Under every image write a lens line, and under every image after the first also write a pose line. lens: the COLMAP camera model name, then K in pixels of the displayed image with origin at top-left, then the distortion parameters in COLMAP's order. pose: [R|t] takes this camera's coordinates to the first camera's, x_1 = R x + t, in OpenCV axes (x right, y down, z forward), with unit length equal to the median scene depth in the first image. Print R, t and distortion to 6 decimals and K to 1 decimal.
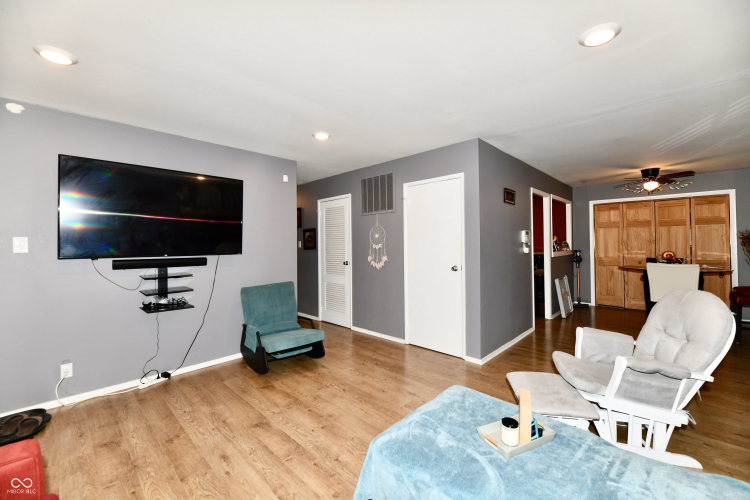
lens RADIAL K [[306.5, 0, 384.0], [0, 306.5, 237.6], [0, 0, 1]] dist [-0.002480, -0.000077]
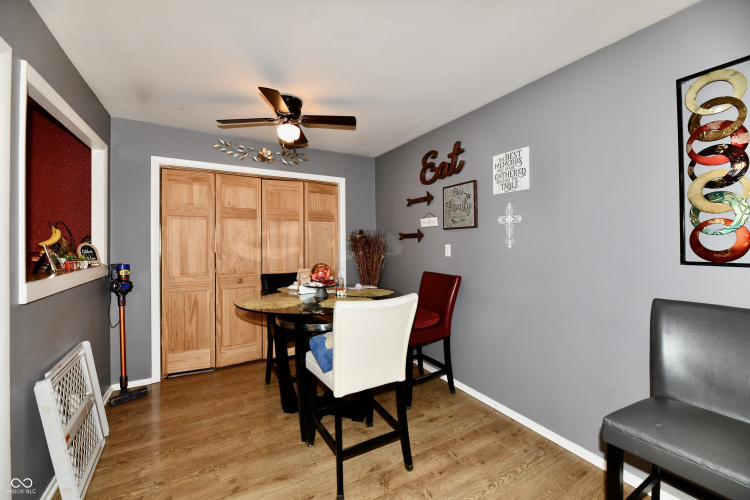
lens RADIAL K [[306.5, 0, 376.1], [0, 306.5, 243.3], [0, 0, 1]] dist [-0.002480, -0.000077]
pose [[0.291626, 0.007593, 0.956502, 0.344492], [-0.011707, 0.999922, -0.004369, 0.009860], [-0.956461, -0.009923, 0.291693, 0.564427]]
